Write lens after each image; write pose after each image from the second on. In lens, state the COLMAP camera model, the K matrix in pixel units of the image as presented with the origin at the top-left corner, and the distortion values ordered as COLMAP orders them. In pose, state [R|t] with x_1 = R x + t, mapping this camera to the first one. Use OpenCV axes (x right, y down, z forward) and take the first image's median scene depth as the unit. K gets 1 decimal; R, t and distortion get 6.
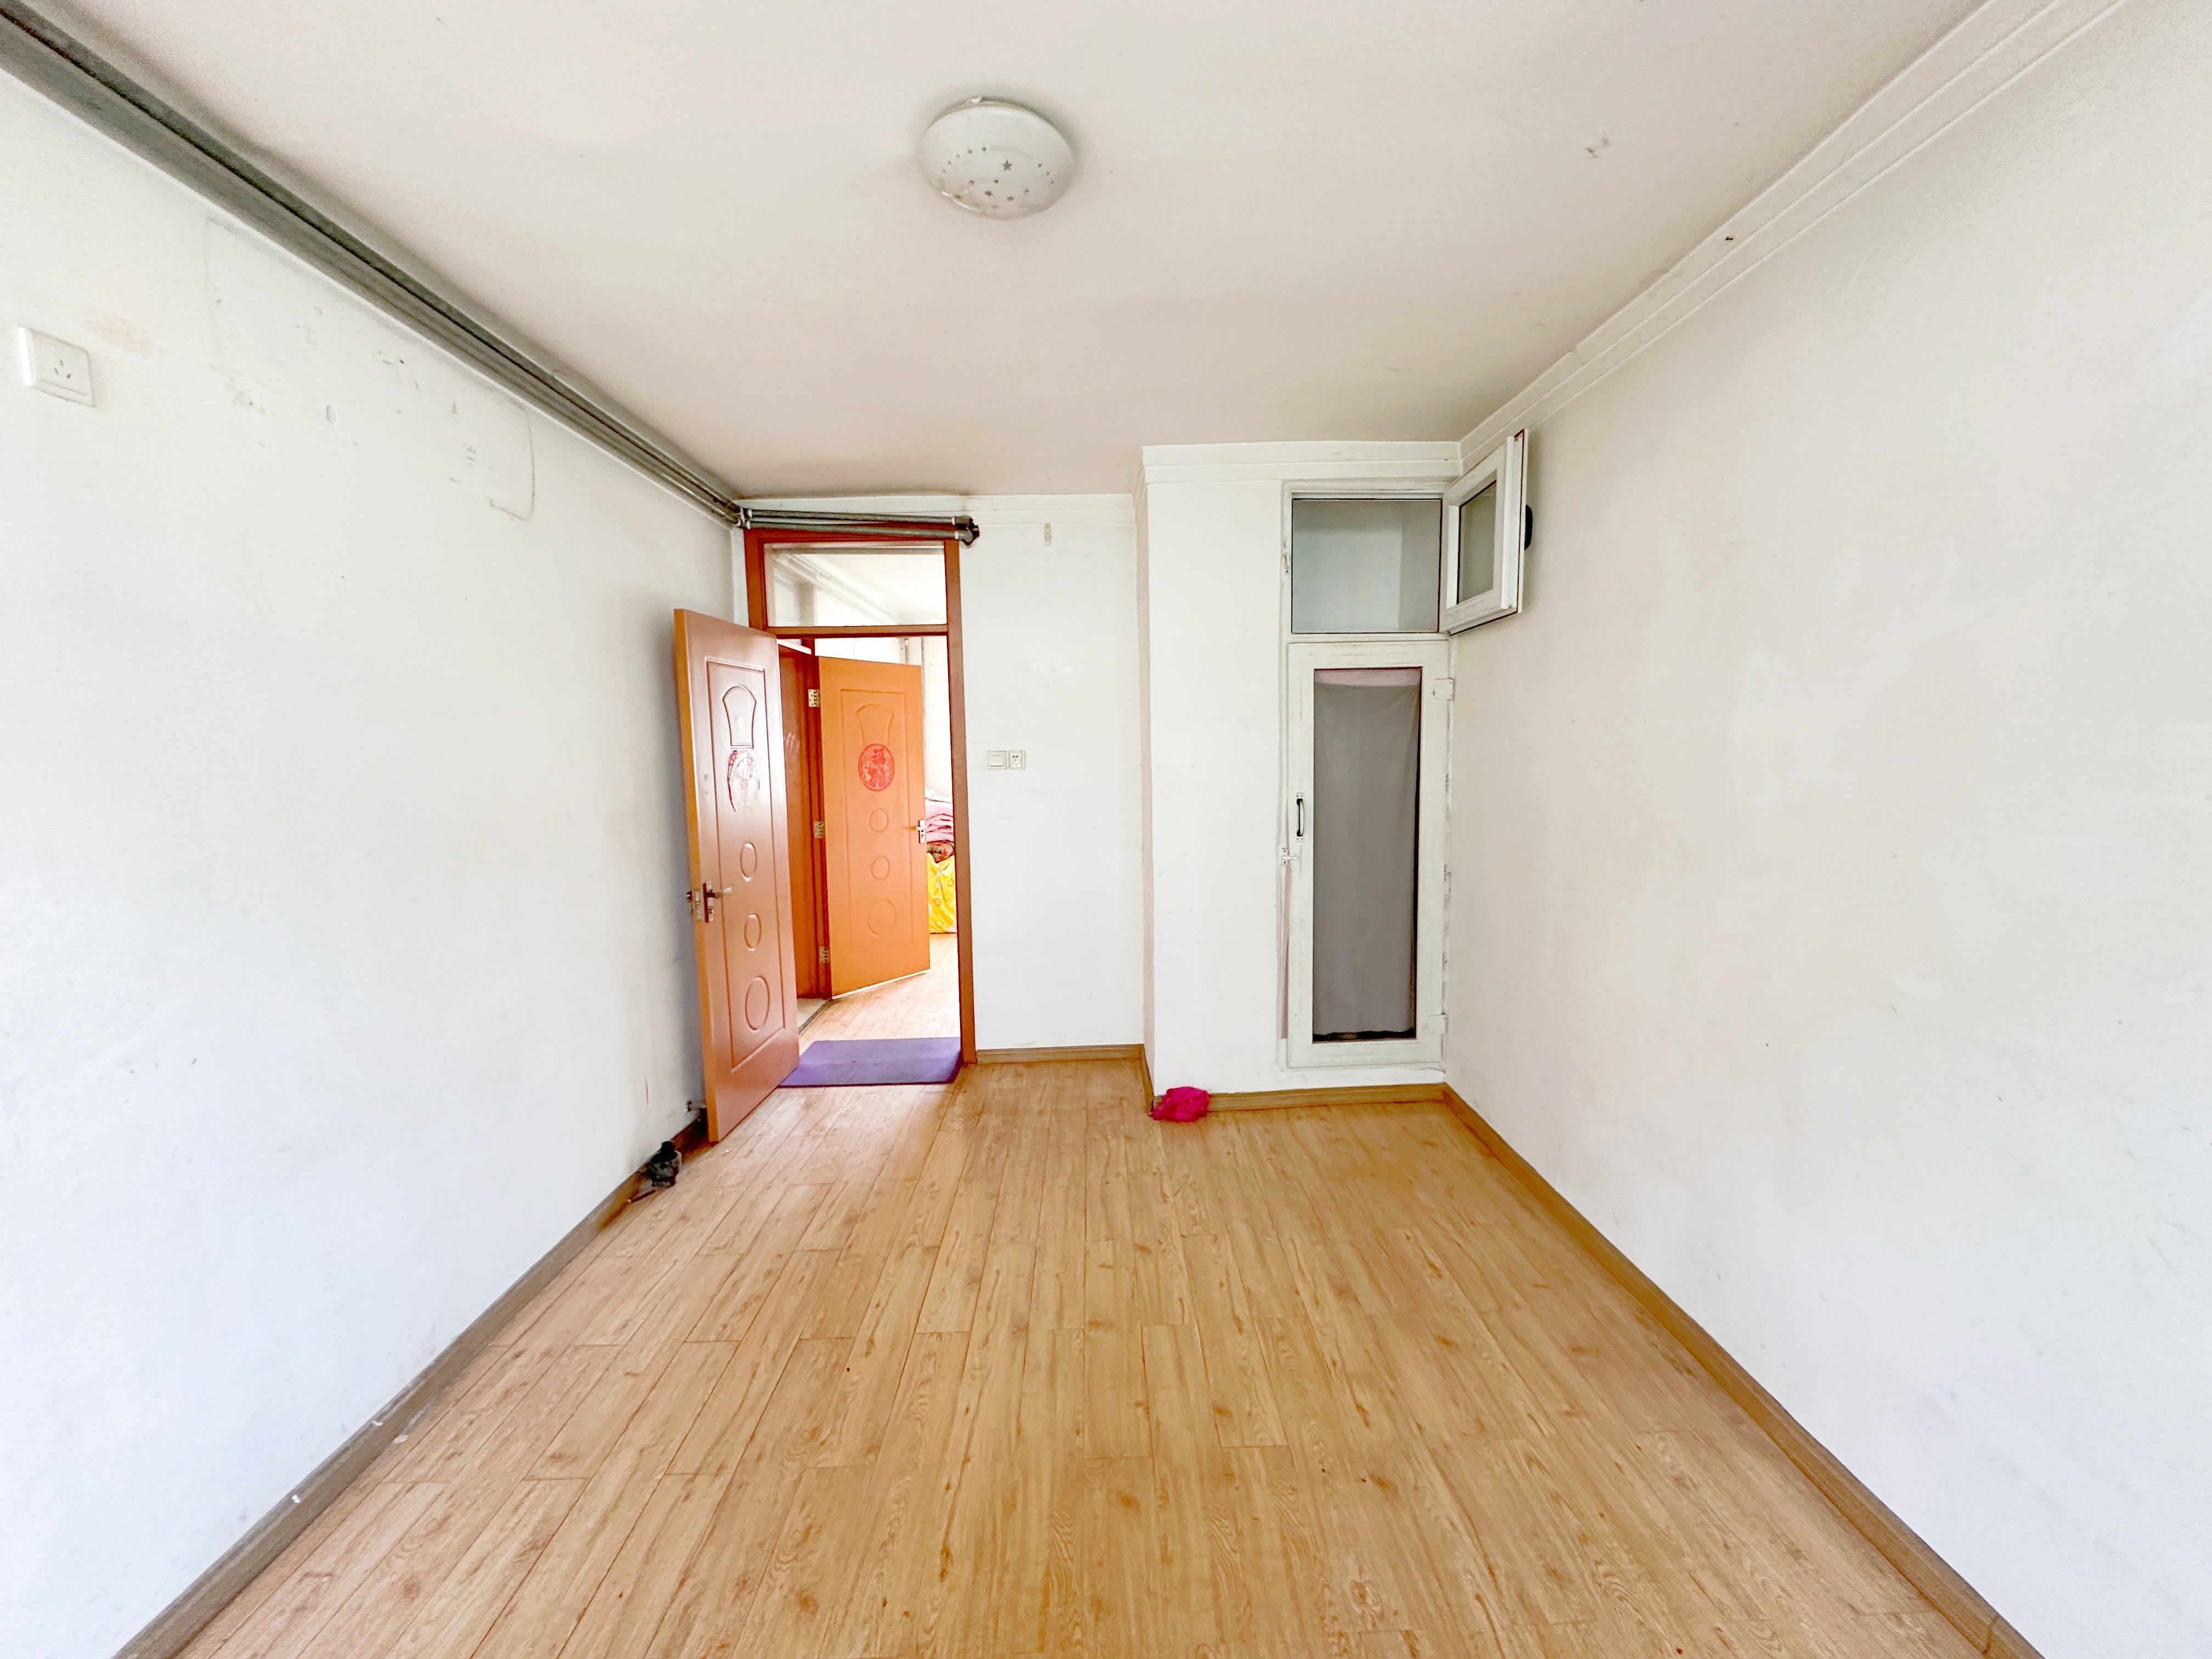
lens RADIAL K [[886.8, 0, 1106.0], [0, 886.8, 829.5], [0, 0, 1]] dist [0.000384, 0.000057]
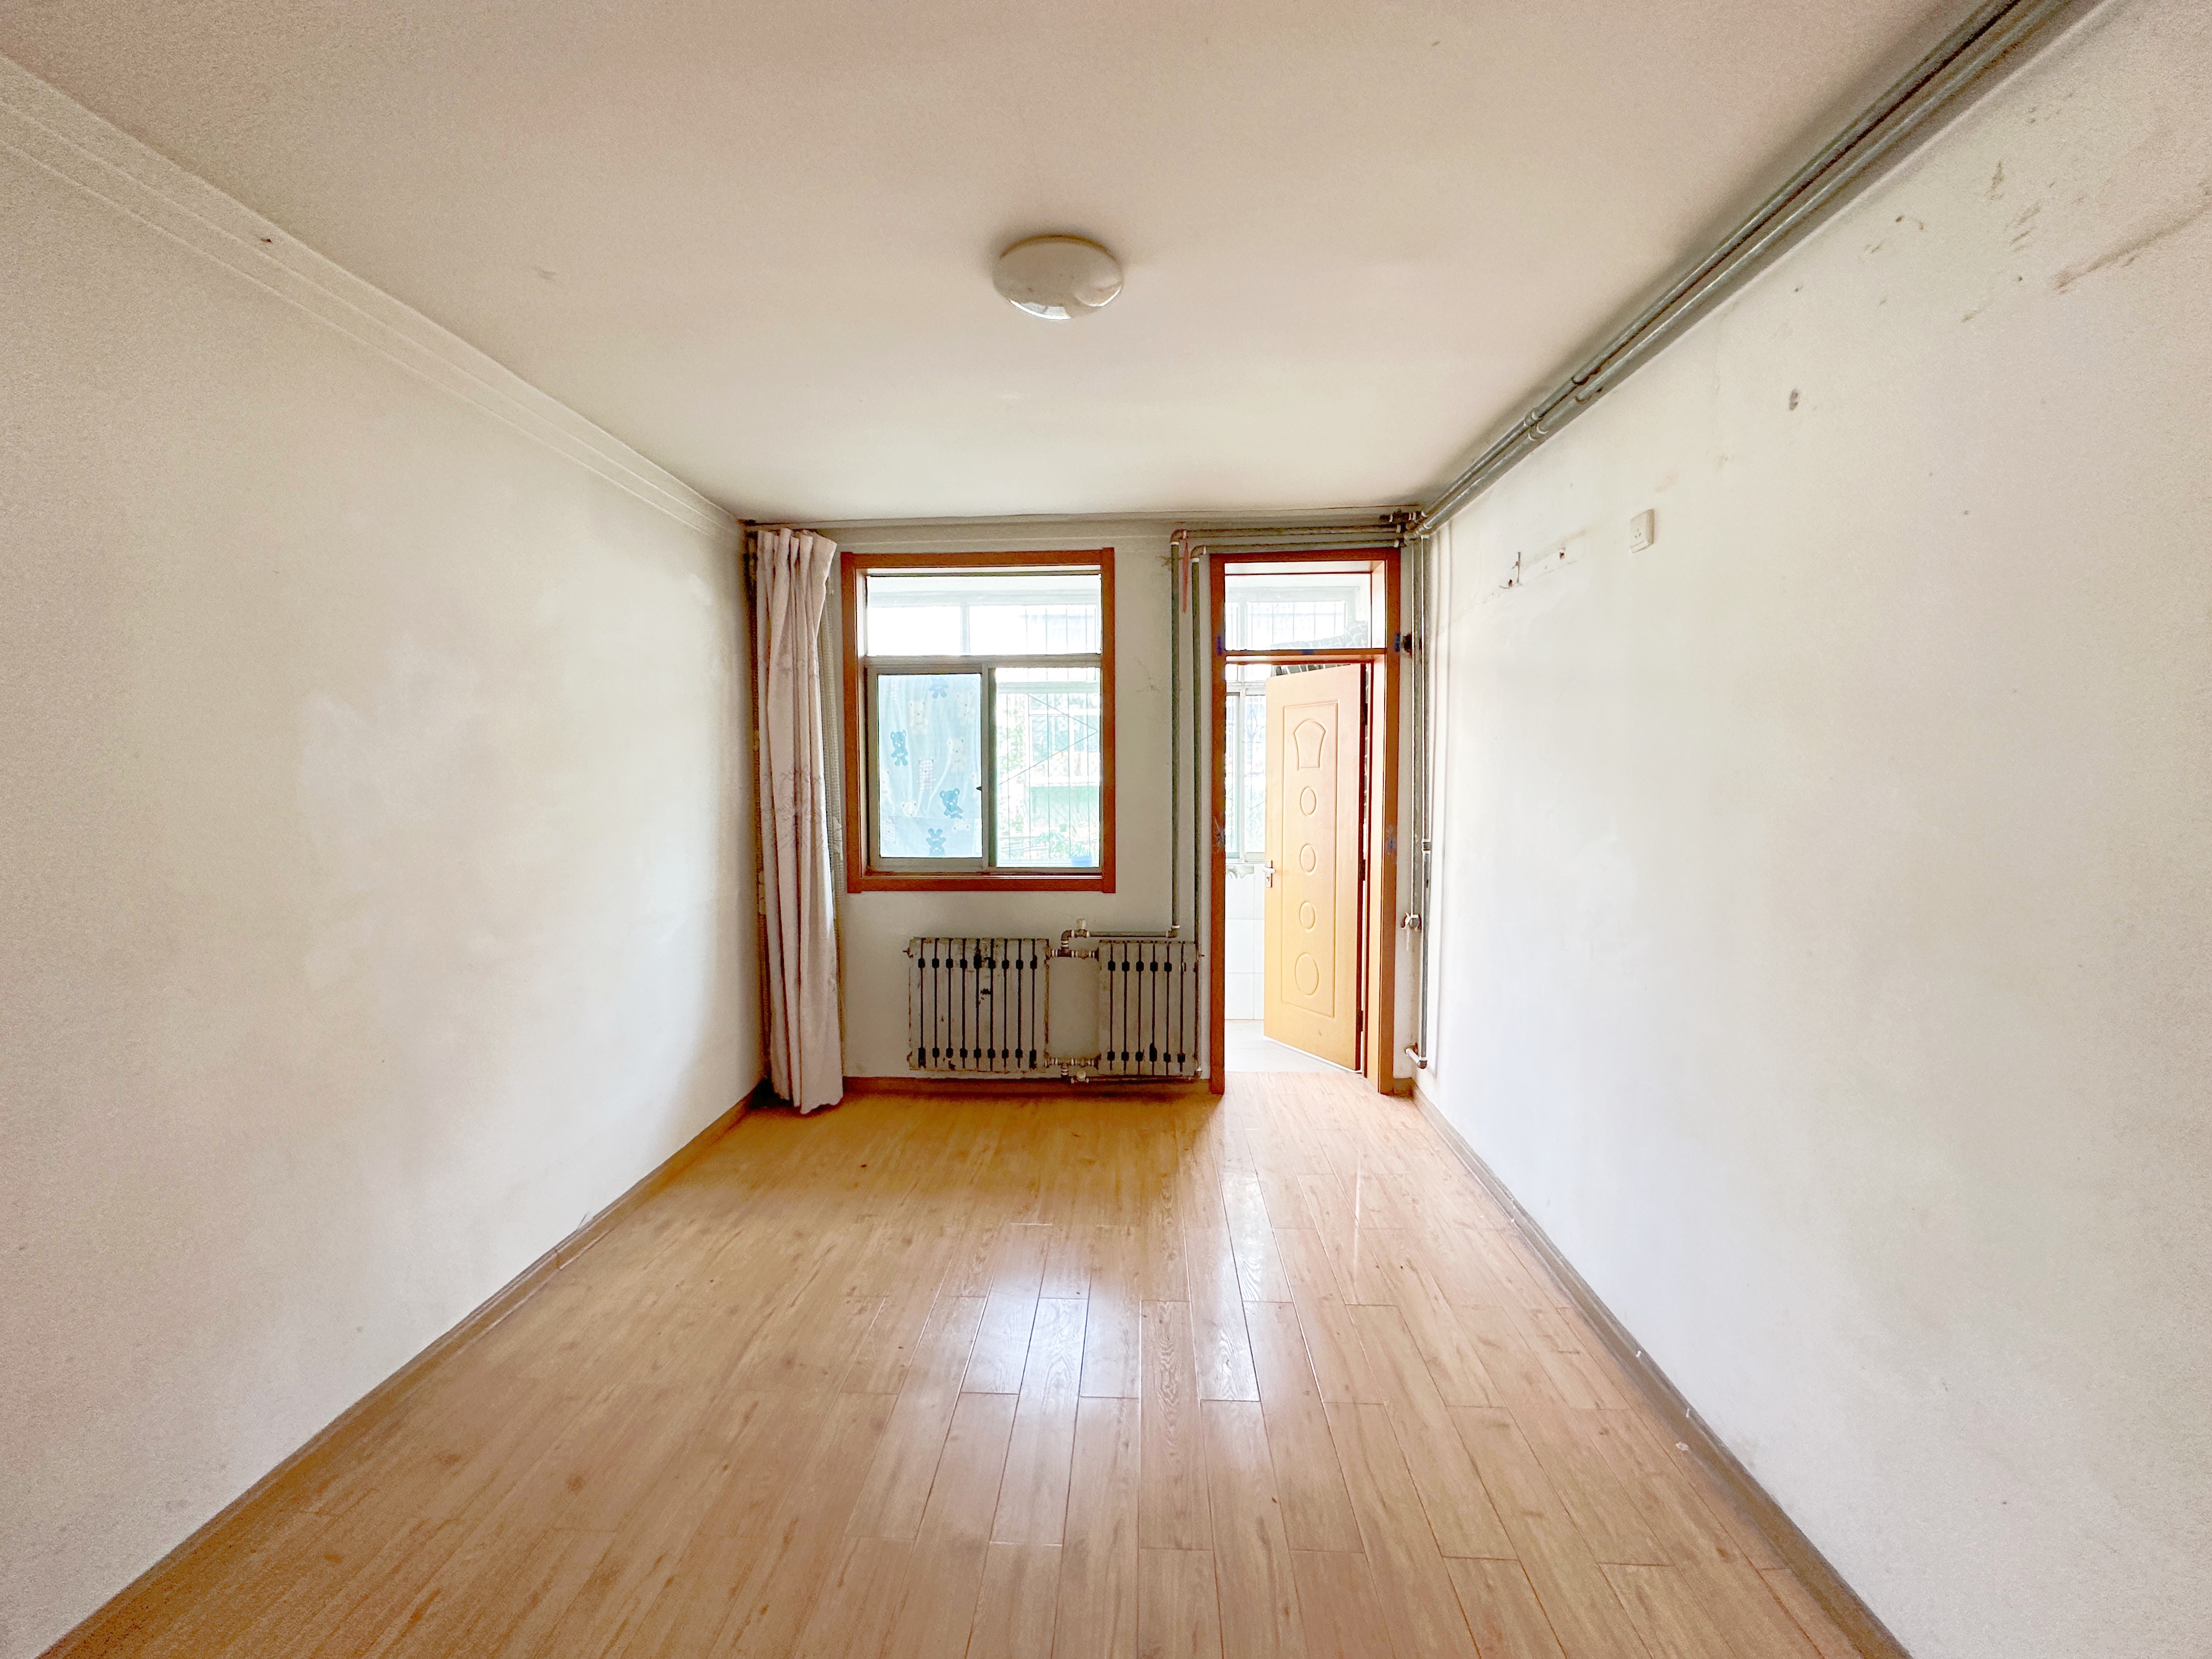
lens RADIAL K [[886.8, 0, 1106.0], [0, 886.8, 829.5], [0, 0, 1]] dist [0.000384, 0.000057]
pose [[-0.997914, 0.015392, 0.062688, -0.221145], [0.024991, 0.987544, 0.155344, -0.190969], [-0.059516, 0.156587, -0.985869, 2.009801]]
